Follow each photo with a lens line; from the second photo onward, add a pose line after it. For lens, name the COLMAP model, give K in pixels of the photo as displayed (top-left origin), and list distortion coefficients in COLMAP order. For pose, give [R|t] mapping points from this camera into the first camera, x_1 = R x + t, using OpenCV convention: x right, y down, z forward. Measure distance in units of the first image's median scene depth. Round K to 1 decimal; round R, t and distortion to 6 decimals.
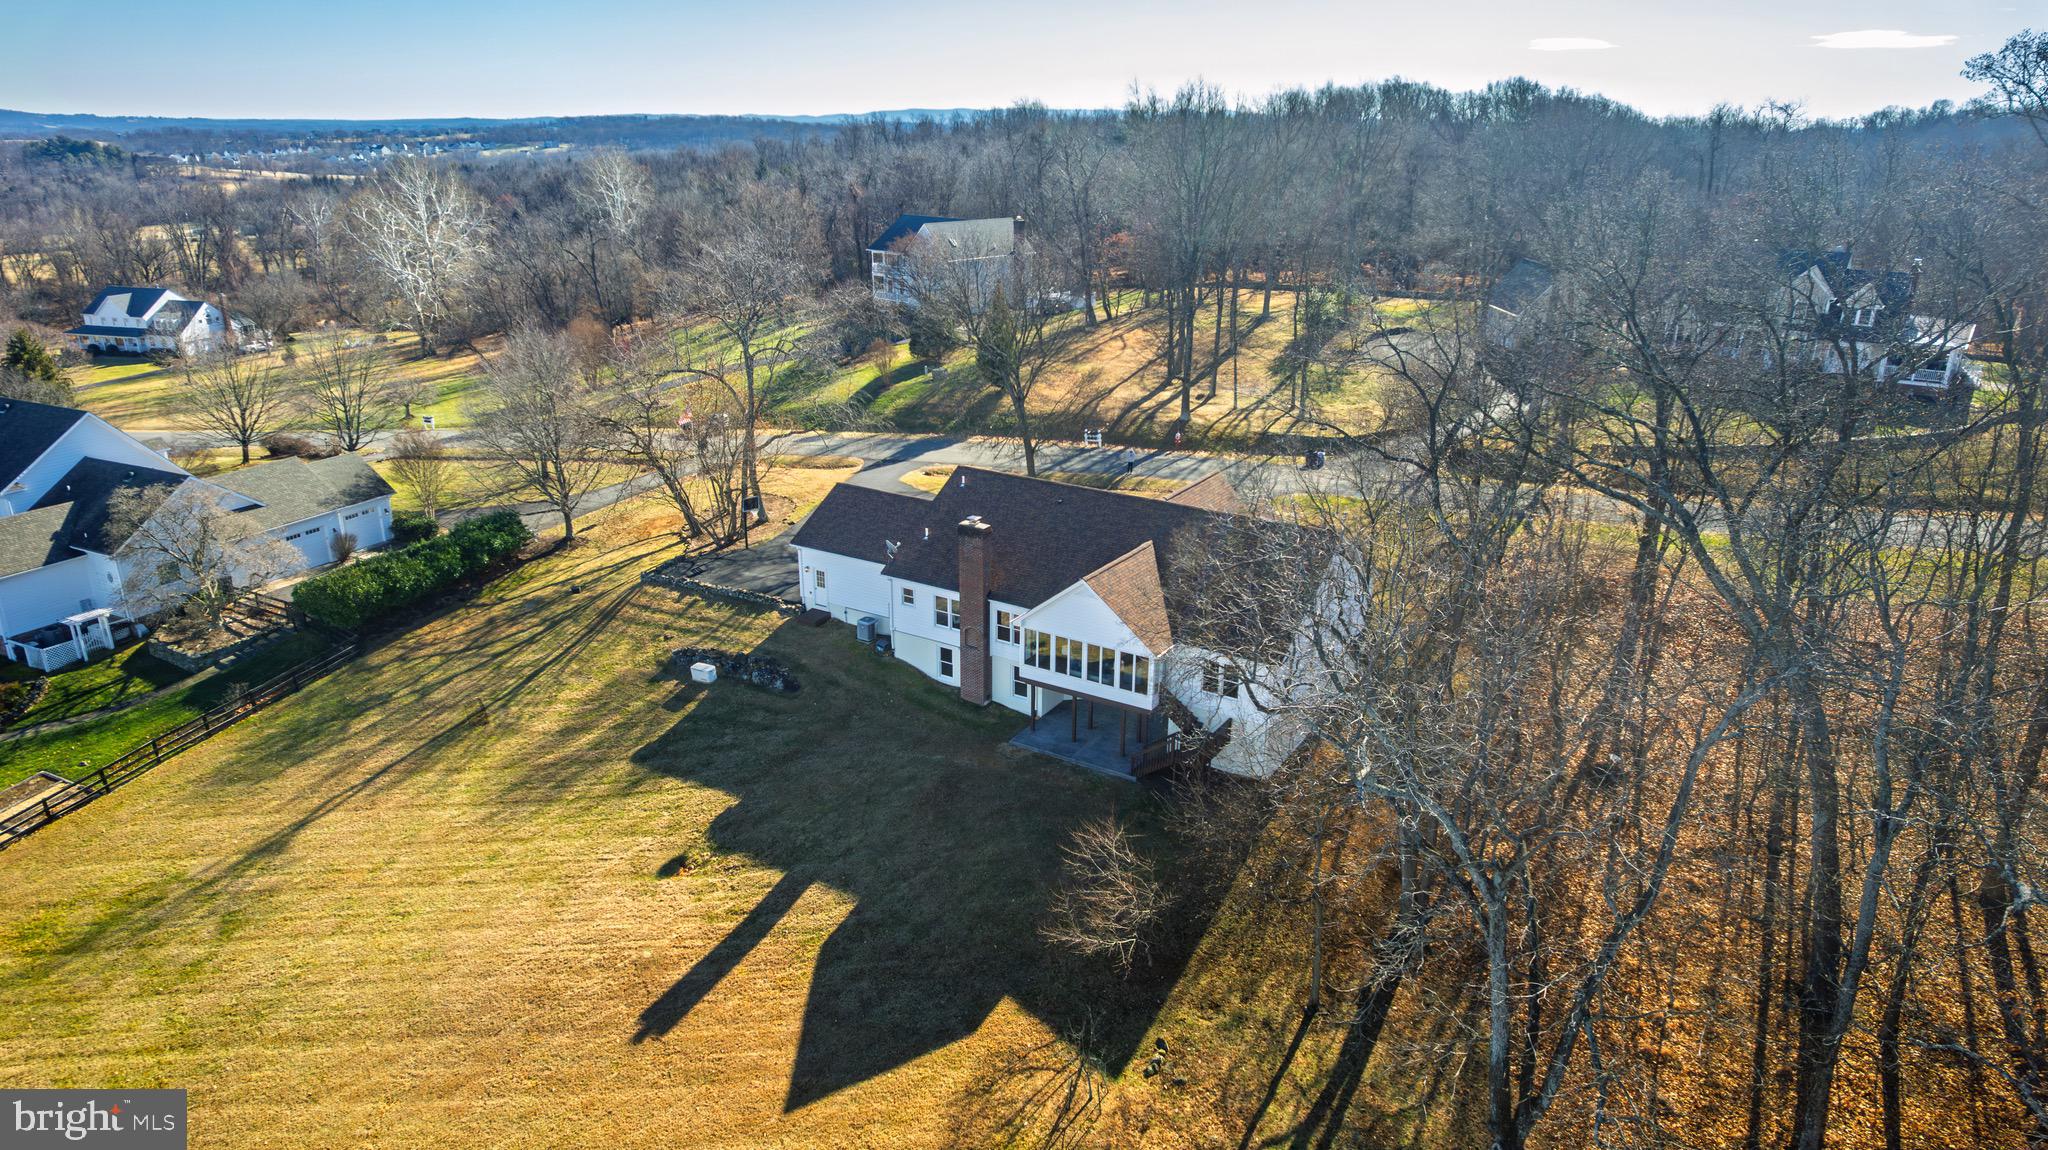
lens RADIAL K [[1372.4, 0, 955.6], [0, 1372.4, 611.8], [0, 0, 1]] dist [-0.027604, 0.003934]
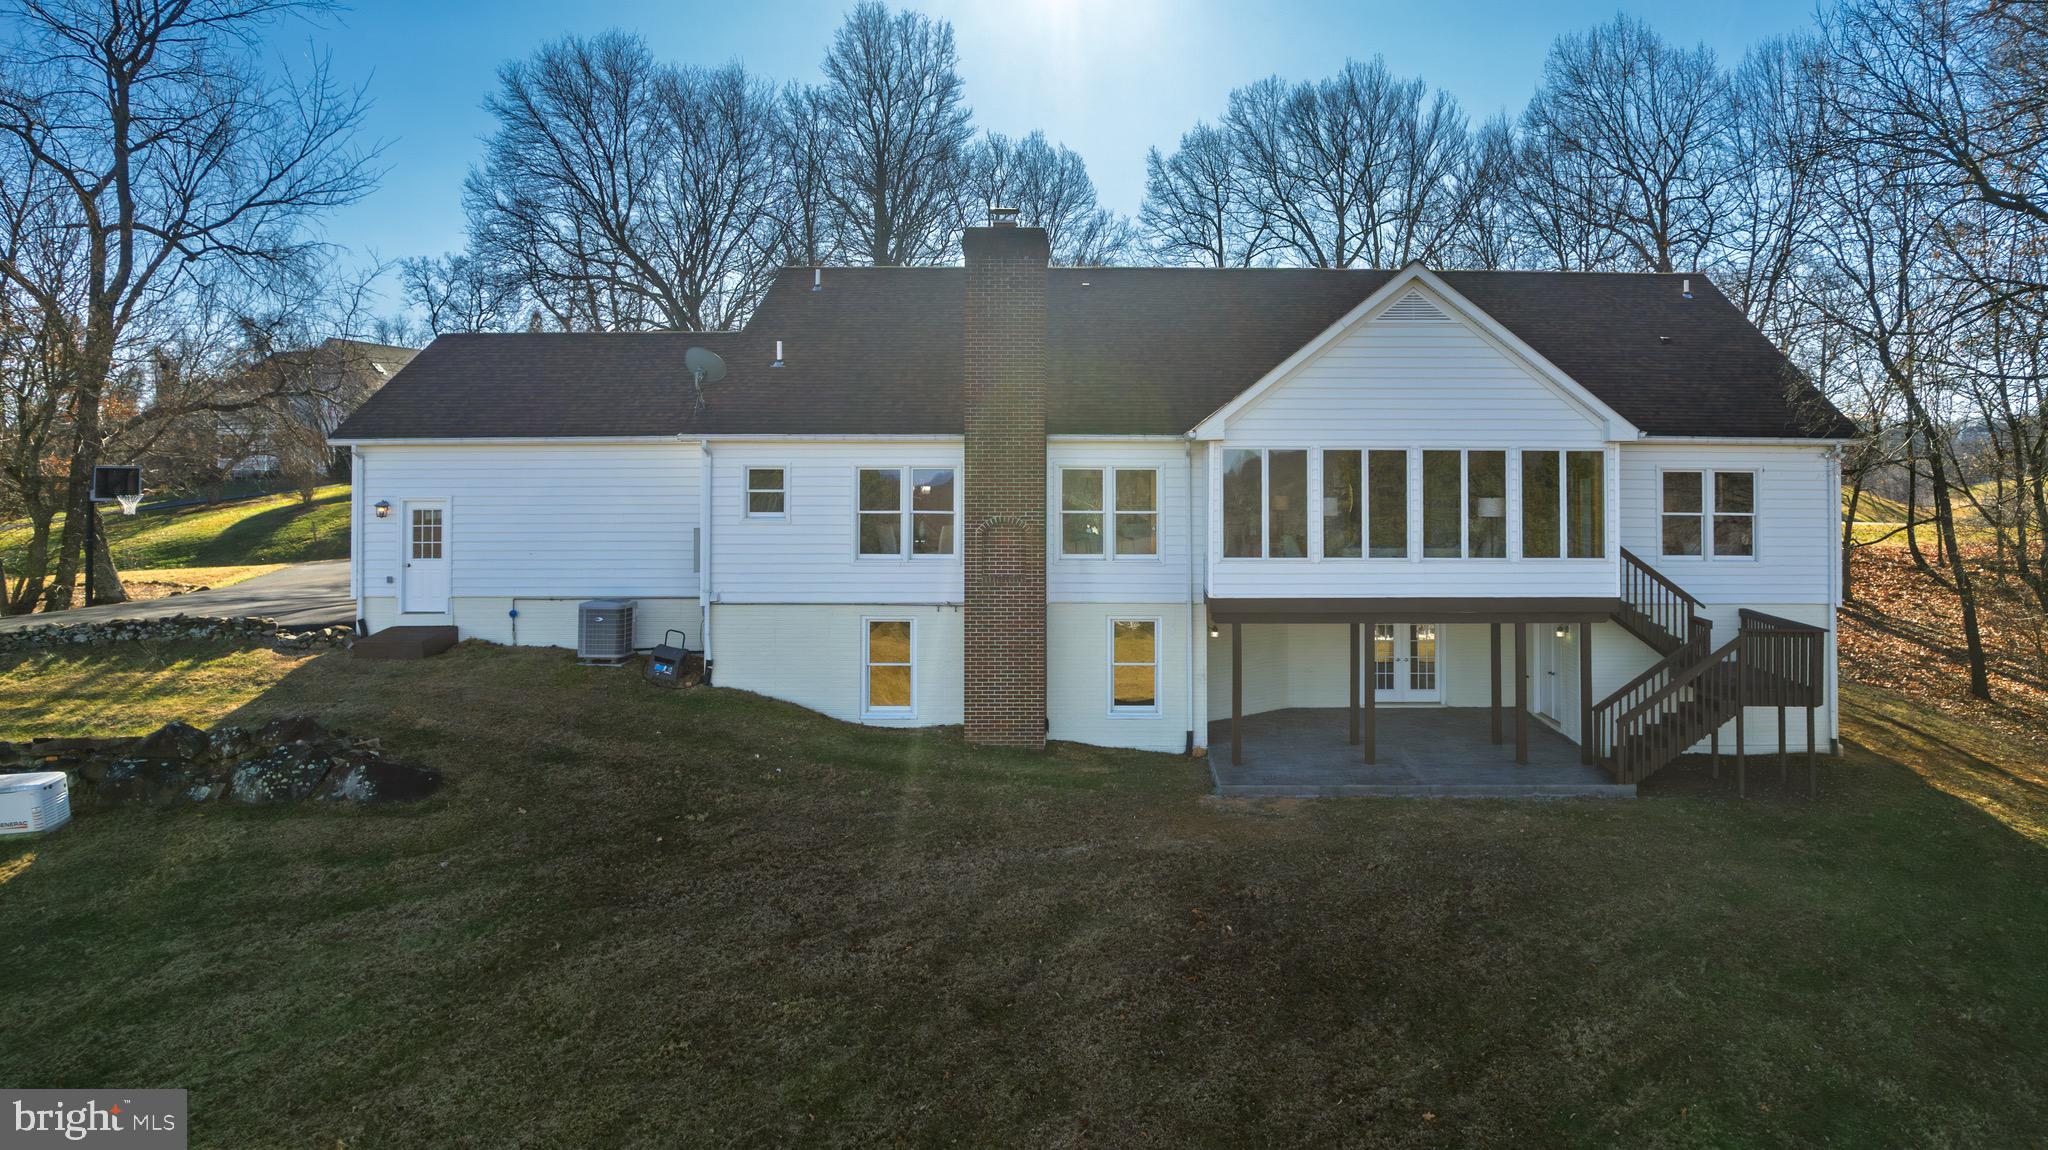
lens RADIAL K [[1372.4, 0, 1133.0], [0, 1372.4, 512.6], [0, 0, 1]] dist [-0.027604, 0.003934]
pose [[0.824846, -0.003806, 0.565344, -0.157089], [0.199587, 0.937551, -0.284890, 0.114339], [-0.528955, 0.347826, 0.774095, 0.680861]]
